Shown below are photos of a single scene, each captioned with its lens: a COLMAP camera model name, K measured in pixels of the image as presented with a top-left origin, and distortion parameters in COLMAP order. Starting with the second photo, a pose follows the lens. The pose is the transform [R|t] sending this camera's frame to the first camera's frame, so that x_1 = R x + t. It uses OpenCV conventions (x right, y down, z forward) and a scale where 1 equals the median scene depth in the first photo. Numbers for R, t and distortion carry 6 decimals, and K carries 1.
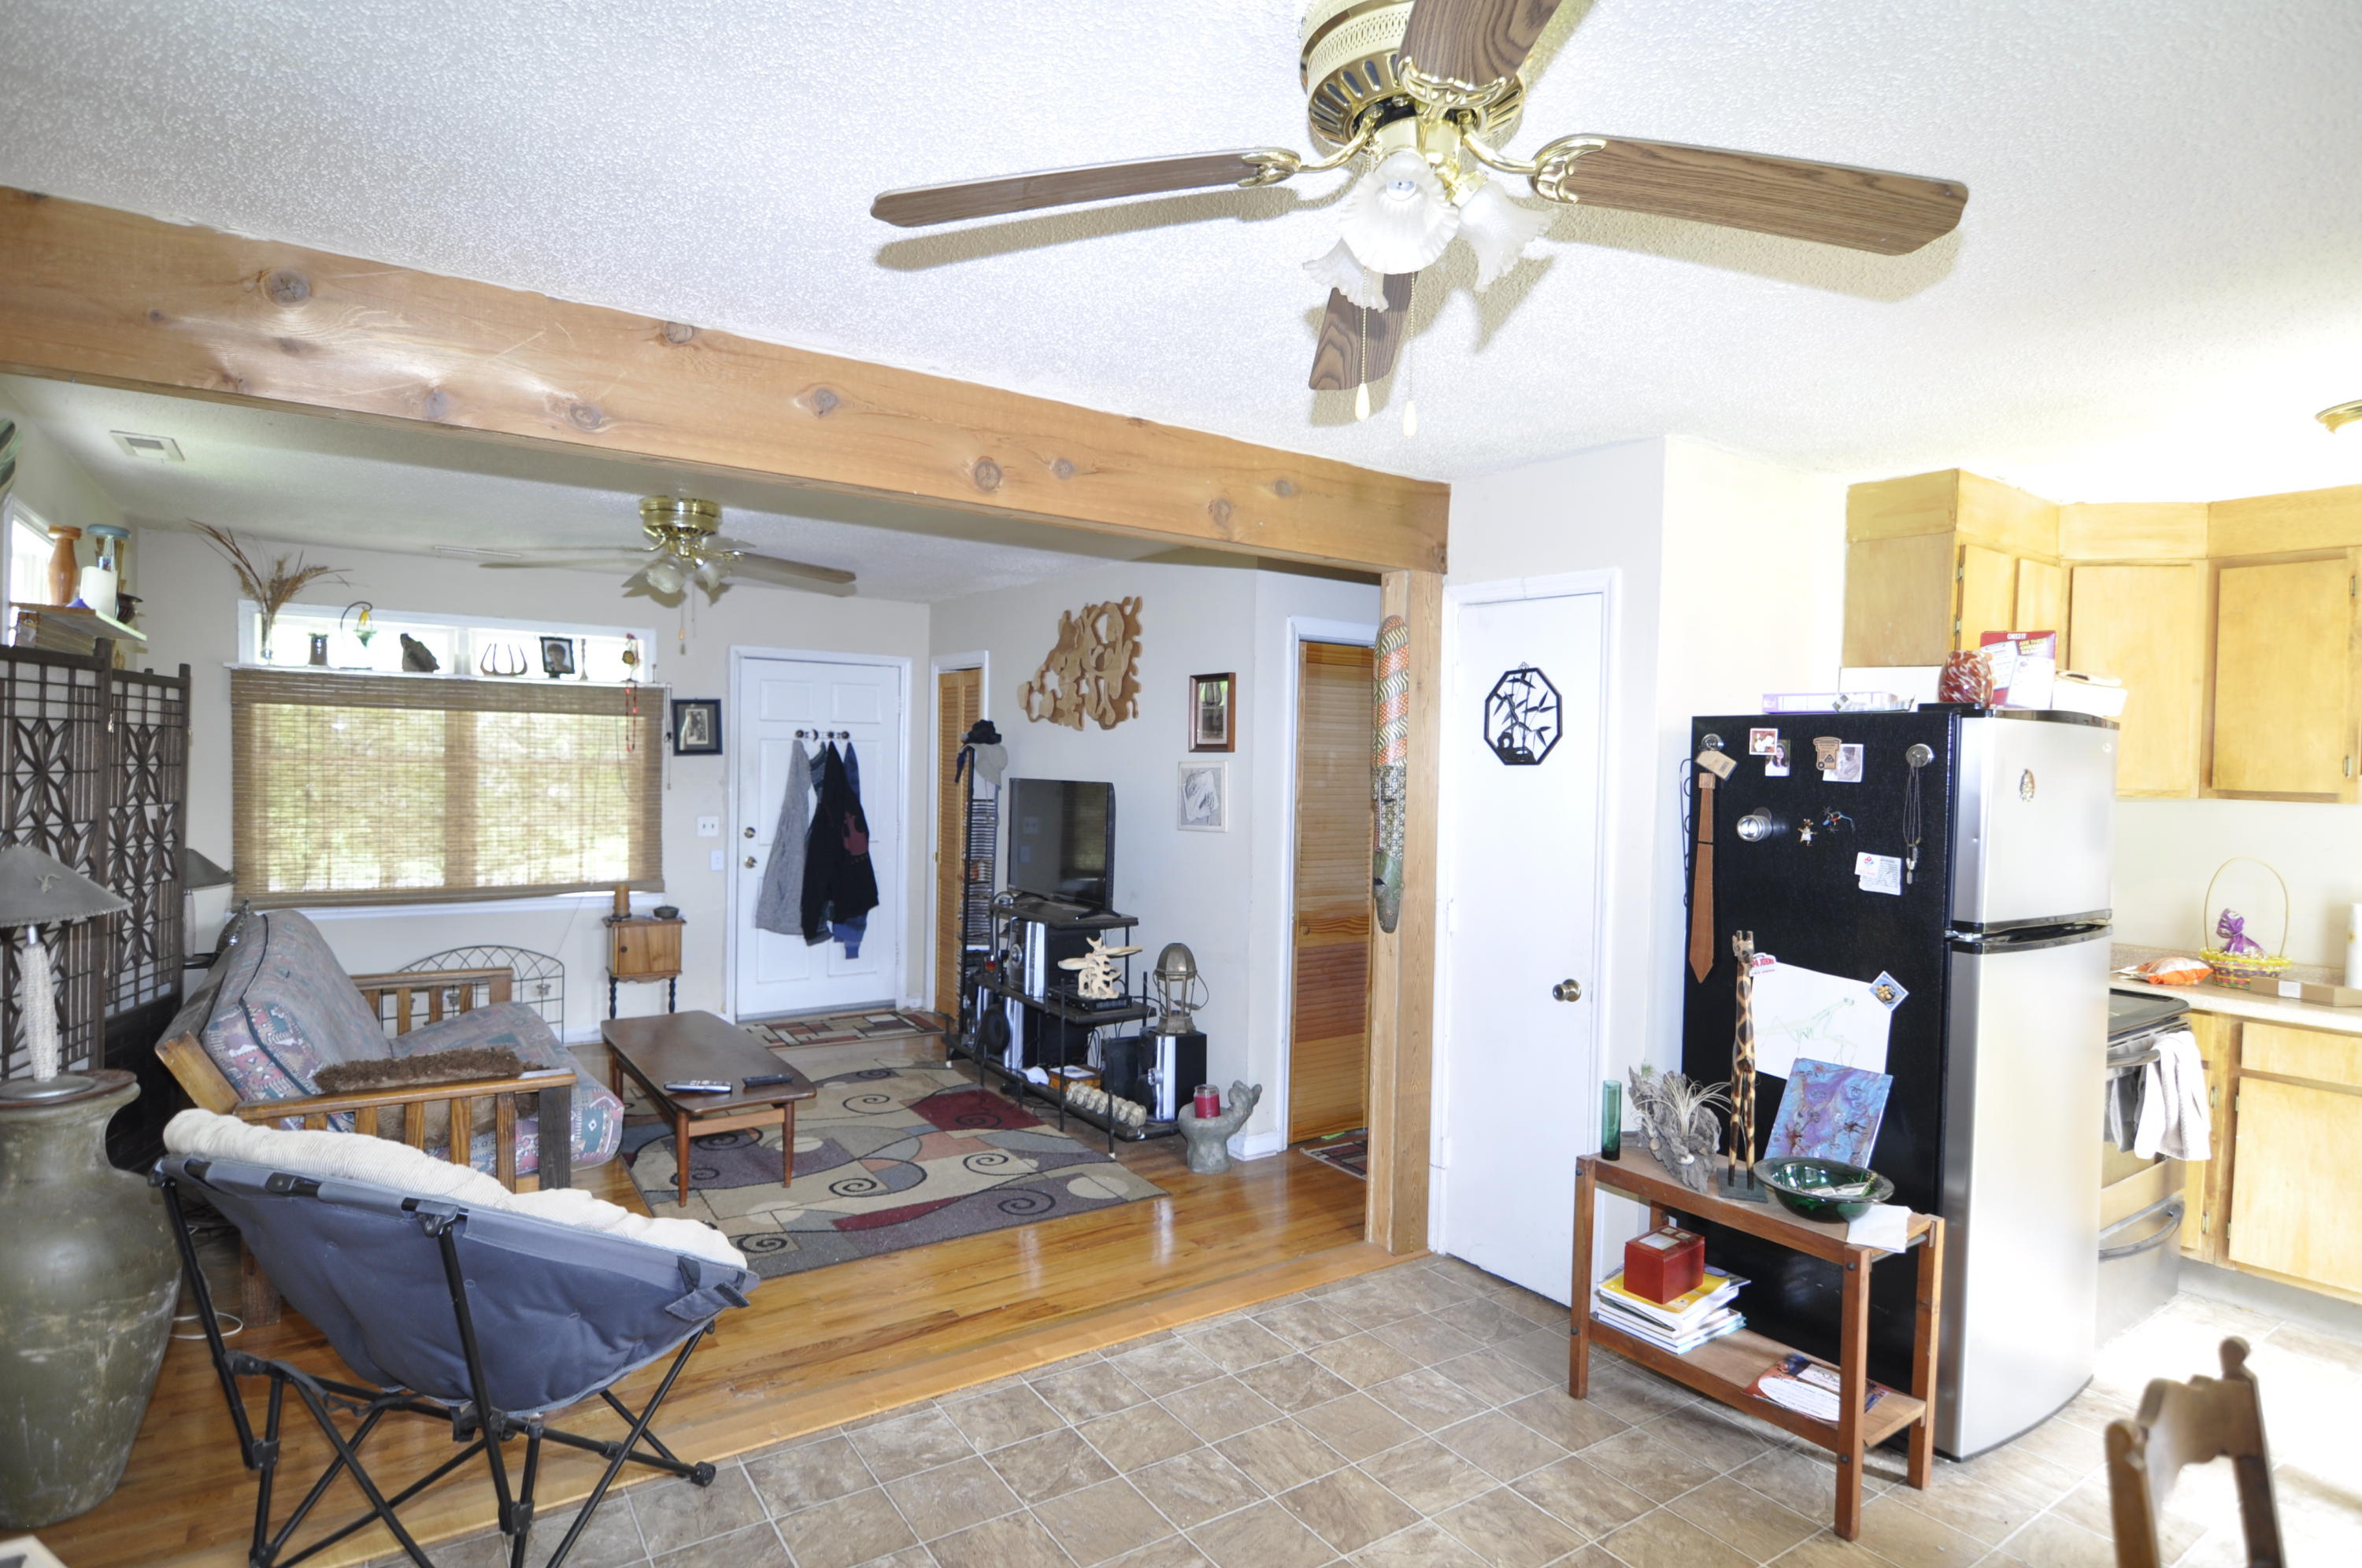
lens RADIAL K [[1226.8, 0, 1181.0], [0, 1226.8, 784.0], [0, 0, 1]] dist [-0.011205, -0.000139]
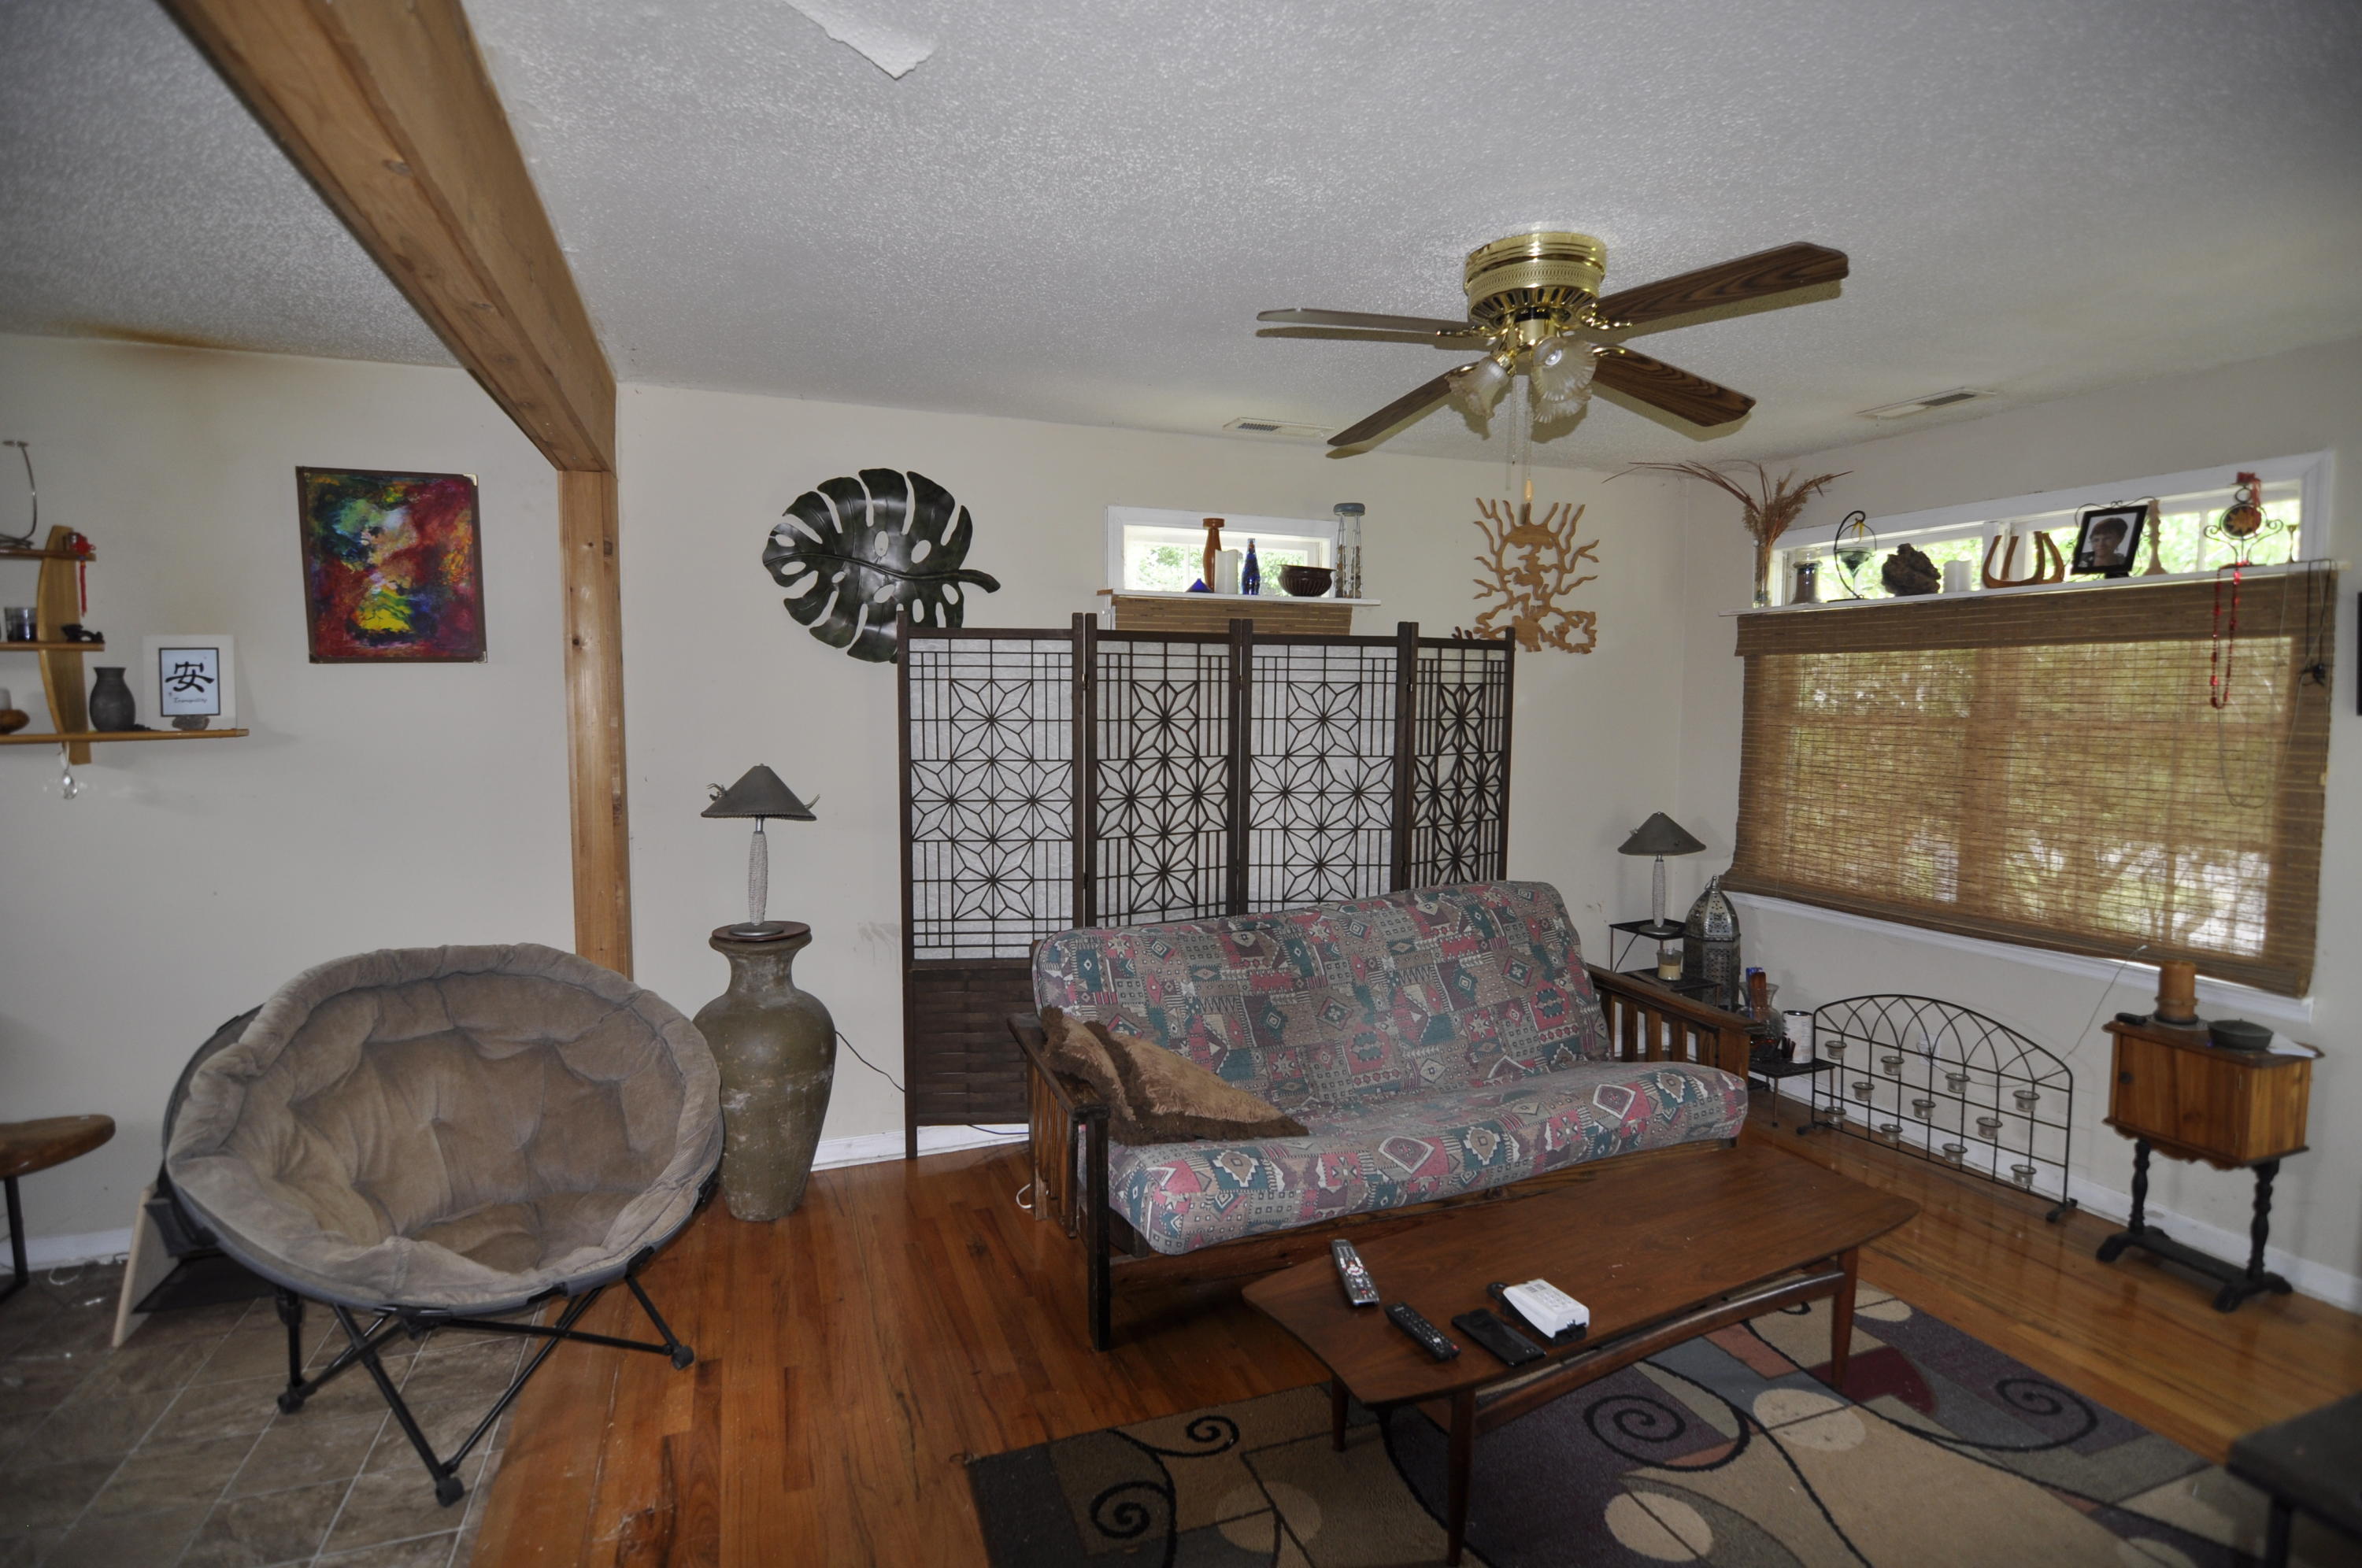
lens RADIAL K [[1125.4, 0, 1181.0], [0, 1125.4, 784.0], [0, 0, 1]] dist [-0.001520, -0.015864]
pose [[-0.234298, 0.052522, -0.970745, 0.154904], [-0.028816, 0.997726, 0.060936, -0.014486], [0.971738, 0.042250, -0.232252, 1.042297]]
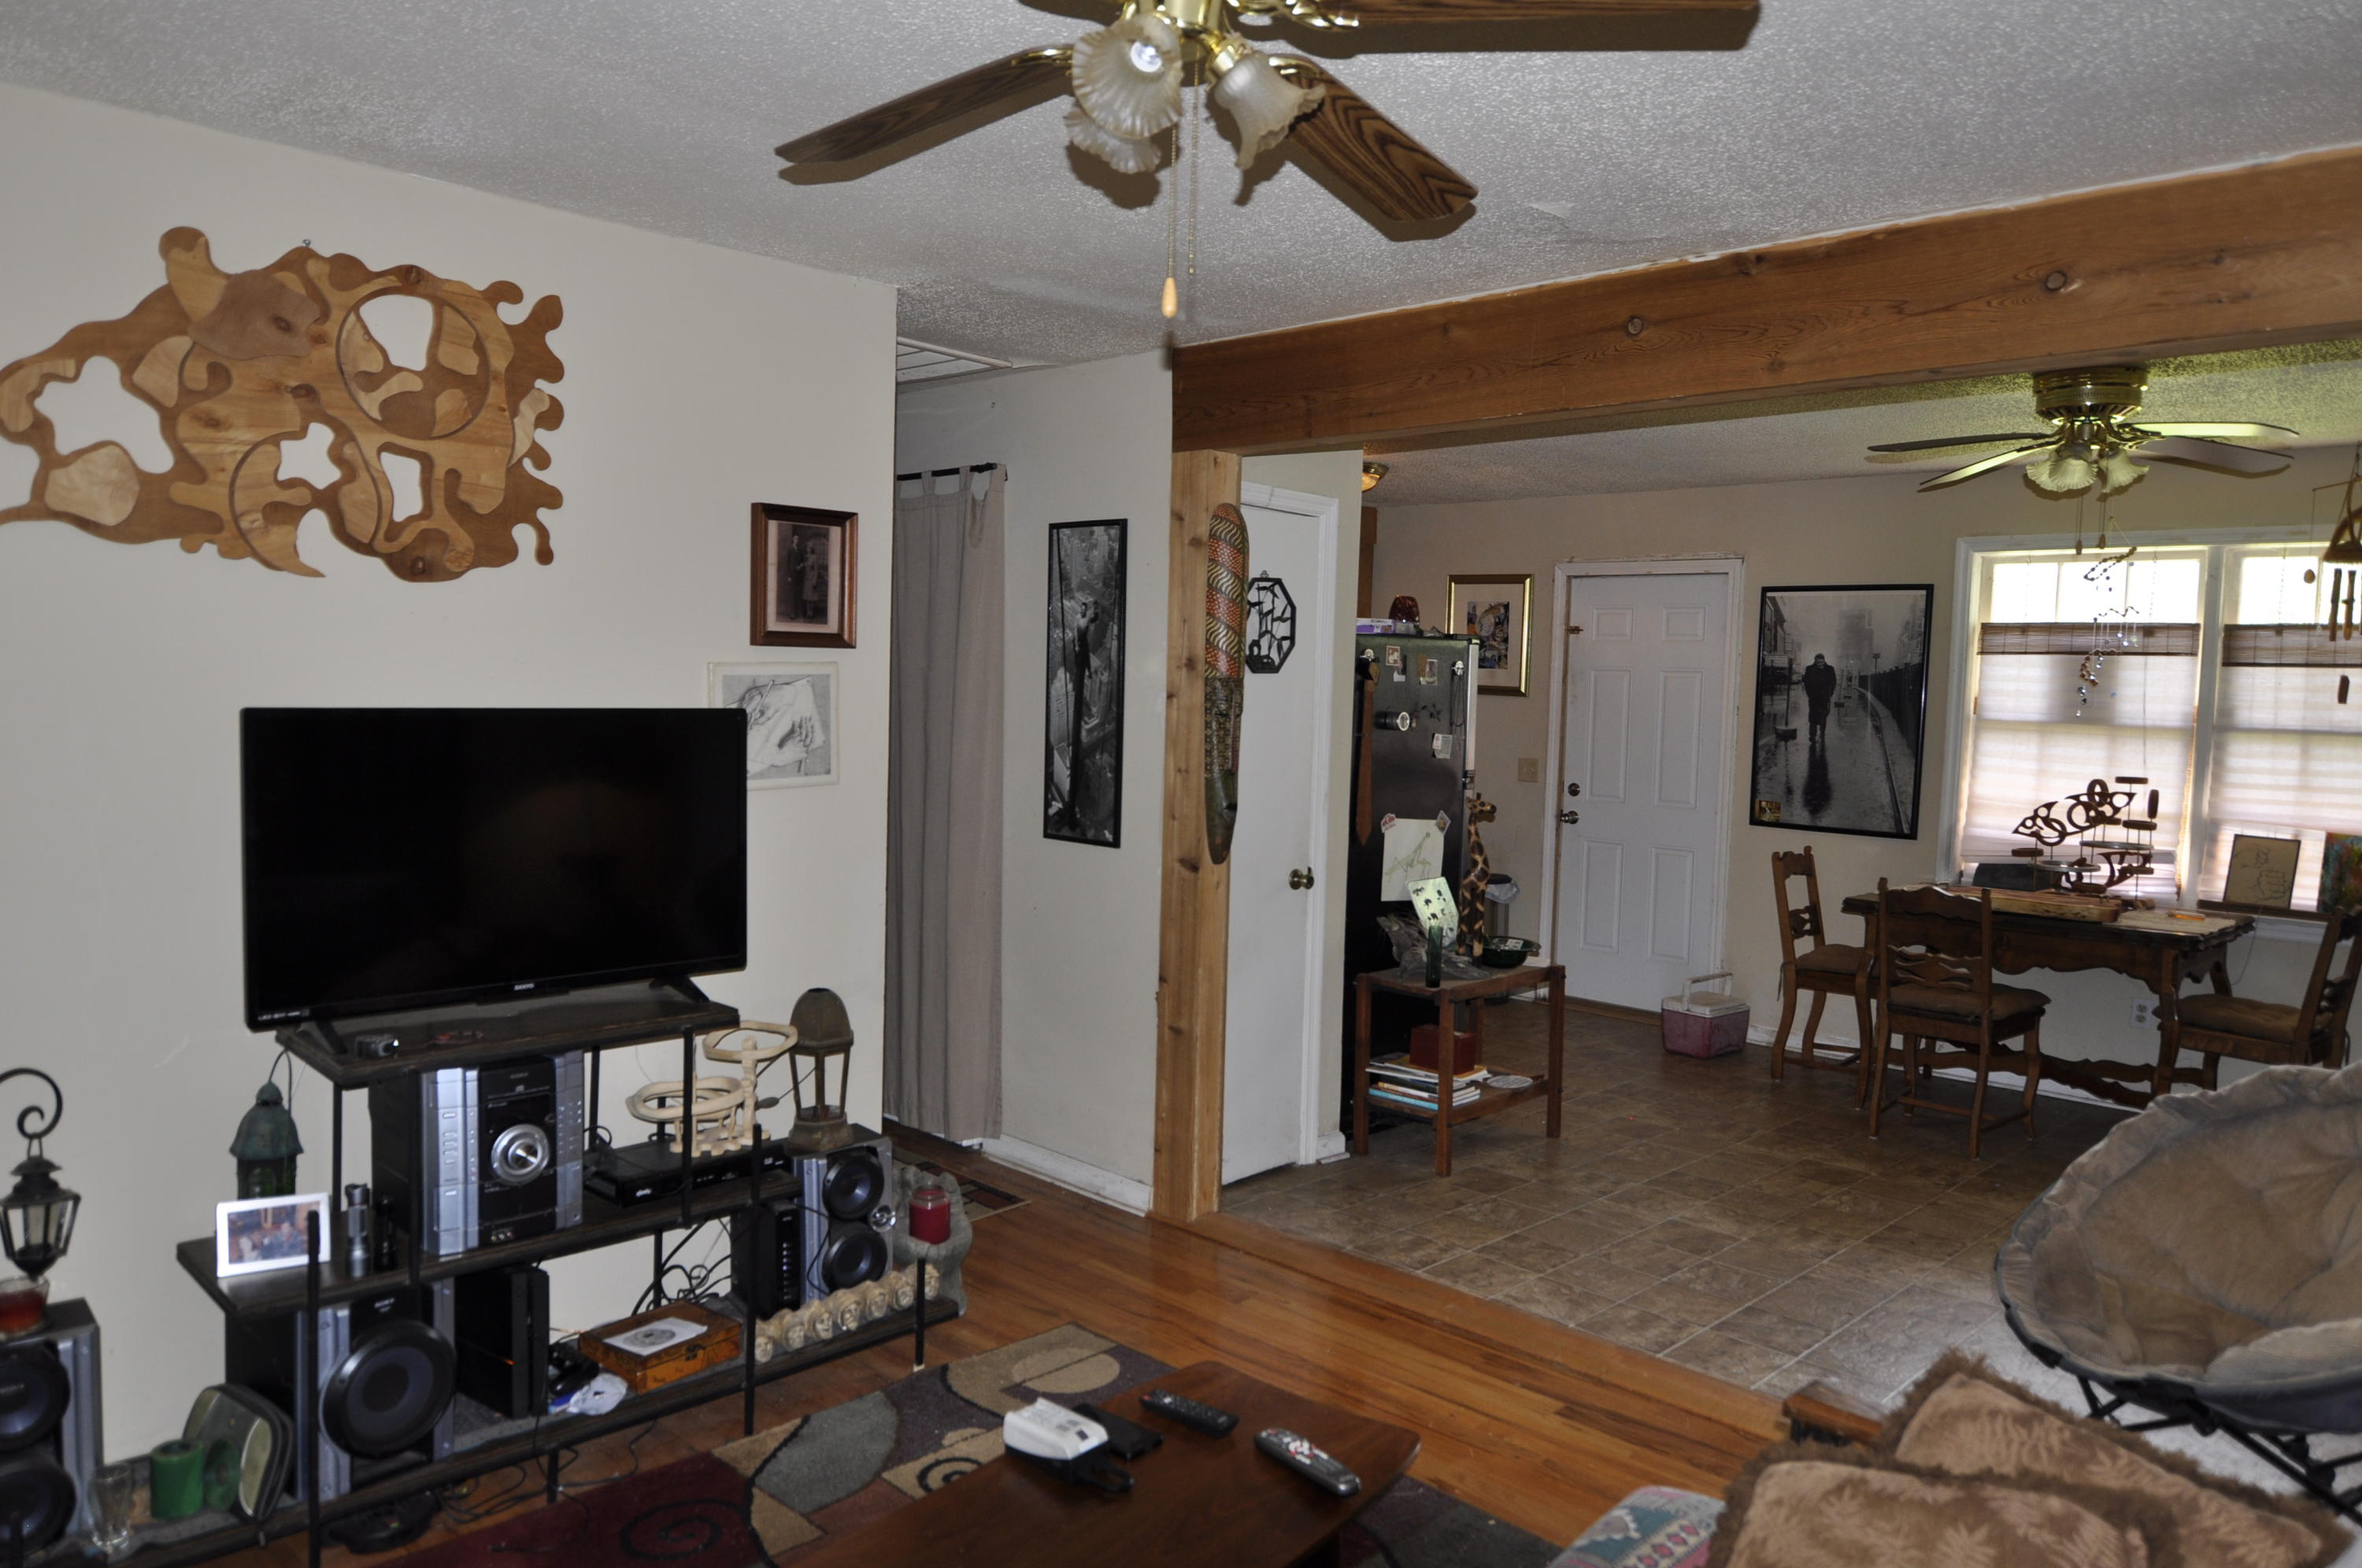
lens RADIAL K [[1594.3, 0, 1176.0], [0, 1594.3, 781.9], [0, 0, 1]] dist [0.004017, -0.020466]
pose [[-0.194622, -0.092049, 0.976550, -0.873912], [-0.012082, 0.995736, 0.091450, -0.039708], [-0.980804, 0.006000, -0.194905, 1.157669]]
